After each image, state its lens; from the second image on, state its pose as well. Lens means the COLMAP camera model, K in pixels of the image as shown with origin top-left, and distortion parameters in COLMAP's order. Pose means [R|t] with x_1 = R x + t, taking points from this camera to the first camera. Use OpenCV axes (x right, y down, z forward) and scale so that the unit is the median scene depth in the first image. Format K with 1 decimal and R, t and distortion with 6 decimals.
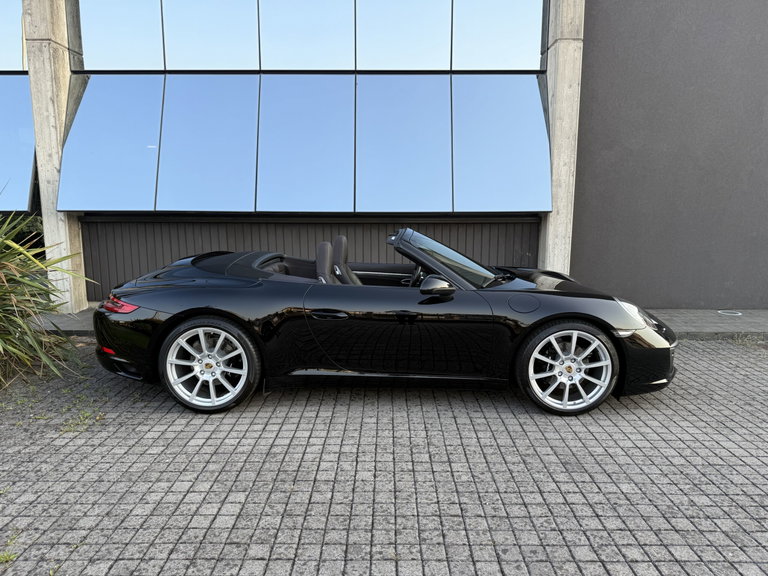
lens RADIAL K [[542.7, 0, 383.5], [0, 542.7, 286.5], [0, 0, 1]] dist [0.024764, -0.036651]
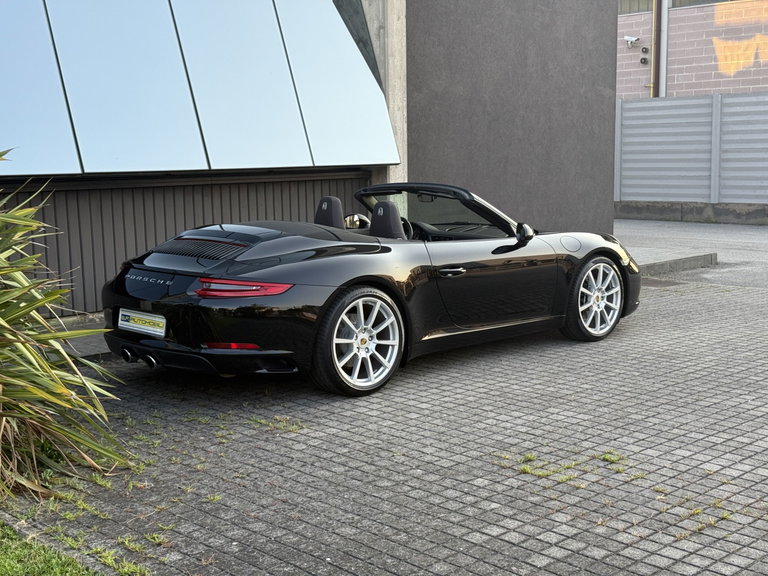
lens RADIAL K [[1070.3, 0, 385.7], [0, 1070.3, 289.6], [0, 0, 1]] dist [0.127487, 0.000000]
pose [[0.706564, -0.106666, 0.699564, -1.544302], [0.123953, 0.991946, 0.026053, 0.019806], [-0.696709, 0.068304, 0.714094, -0.298988]]
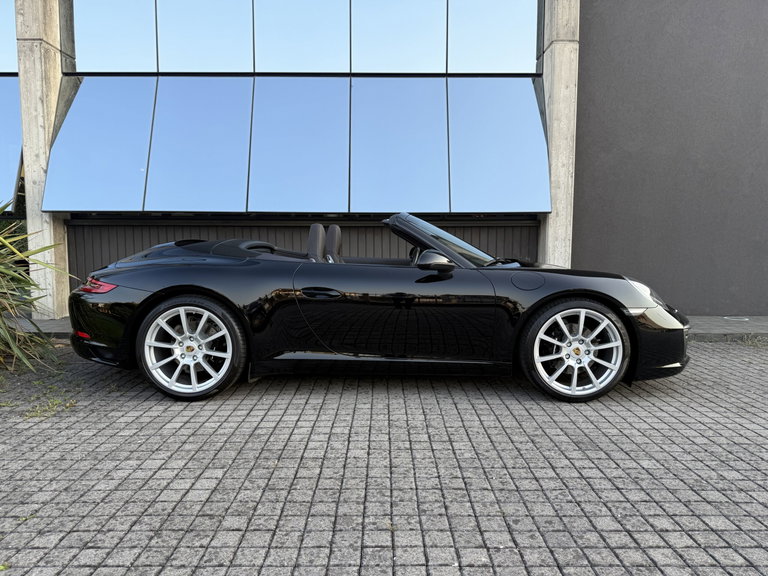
lens RADIAL K [[542.7, 0, 383.7], [0, 542.7, 287.4], [0, 0, 1]] dist [0.024764, -0.036651]
pose [[0.999965, 0.000022, 0.008312, 0.001652], [0.000532, 0.997772, -0.066717, 0.104749], [-0.008295, 0.066719, 0.997737, 0.063811]]
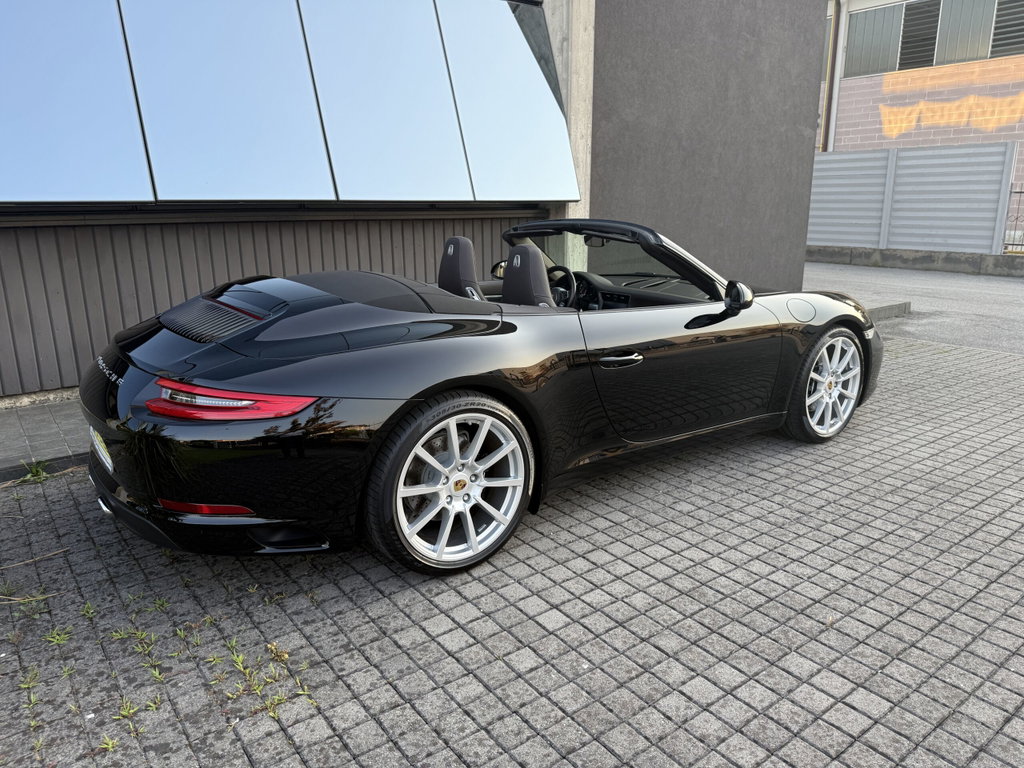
lens RADIAL K [[723.7, 0, 507.2], [0, 723.7, 385.1], [0, 0, 1]] dist [0.024764, -0.036651]
pose [[0.790419, -0.155336, 0.592544, -0.695577], [0.099019, 0.986992, 0.126657, -0.035913], [-0.604511, -0.041439, 0.795519, 0.421602]]
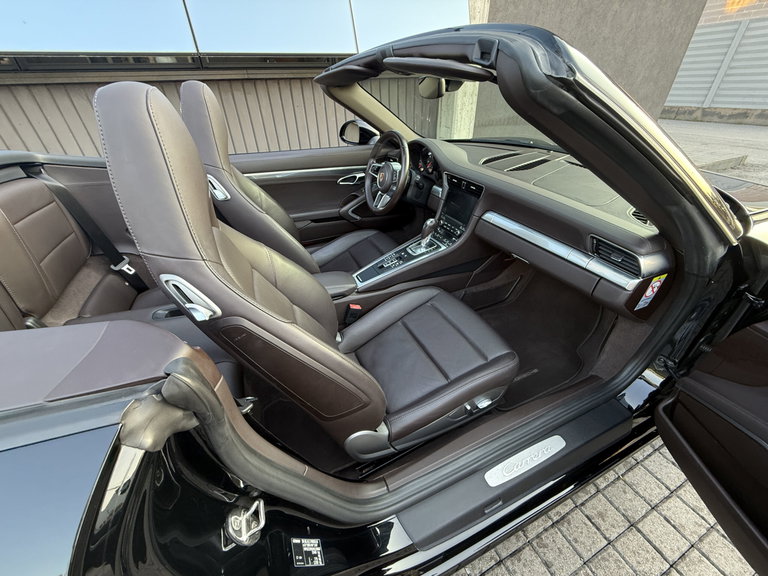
lens RADIAL K [[307.9, 0, 381.8], [0, 307.9, 286.4], [0, 0, 1]] dist [-0.001290, 0.000754]
pose [[0.901147, -0.256454, 0.349523, -0.094845], [0.090296, 0.899607, 0.427262, -0.062615], [-0.424006, -0.353466, 0.833835, 0.945040]]
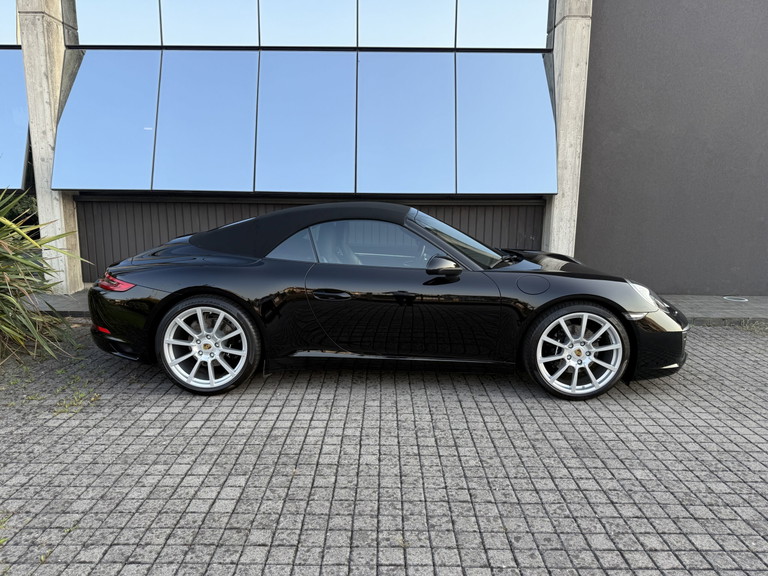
lens RADIAL K [[542.7, 0, 380.3], [0, 542.7, 282.7], [0, 0, 1]] dist [0.024764, -0.036651]
pose [[0.999970, 0.007689, 0.000955, -0.014039], [-0.007704, 0.999831, 0.016675, 0.013717], [-0.000827, -0.016681, 0.999861, 0.031860]]
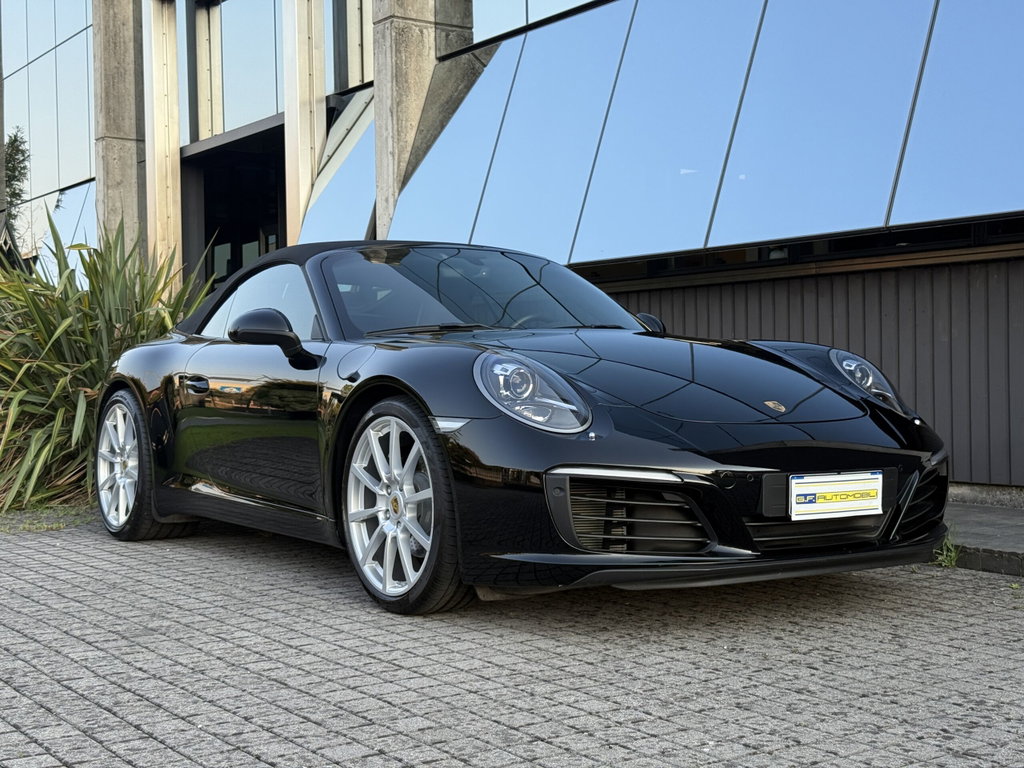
lens RADIAL K [[1427.1, 0, 510.9], [0, 1427.1, 376.1], [0, 0, 1]] dist [0.127487, 0.000000]
pose [[0.572477, -0.006280, -0.819897, 1.380058], [-0.109063, 0.990502, -0.083737, 0.134817], [0.812635, 0.137358, 0.566355, 0.385797]]
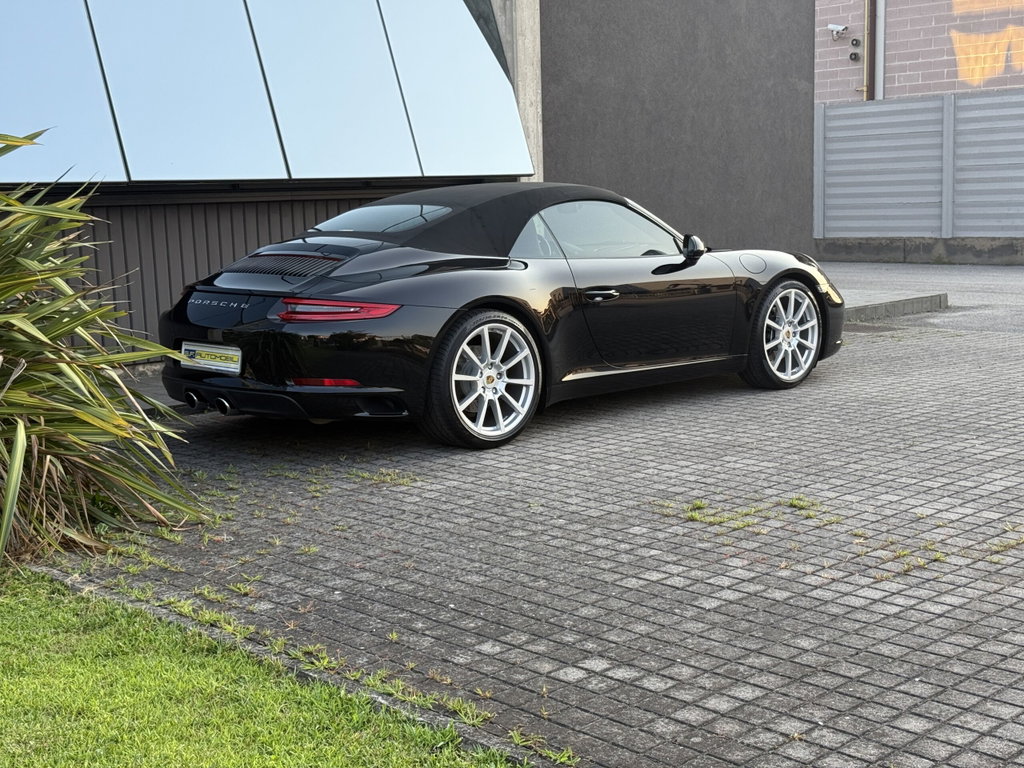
lens RADIAL K [[1427.1, 0, 513.1], [0, 1427.1, 389.3], [0, 0, 1]] dist [0.127487, 0.000000]
pose [[0.707197, -0.120013, 0.696757, -1.624477], [0.136114, 0.990163, 0.032398, 0.103590], [-0.693791, 0.071927, 0.716576, -0.363288]]
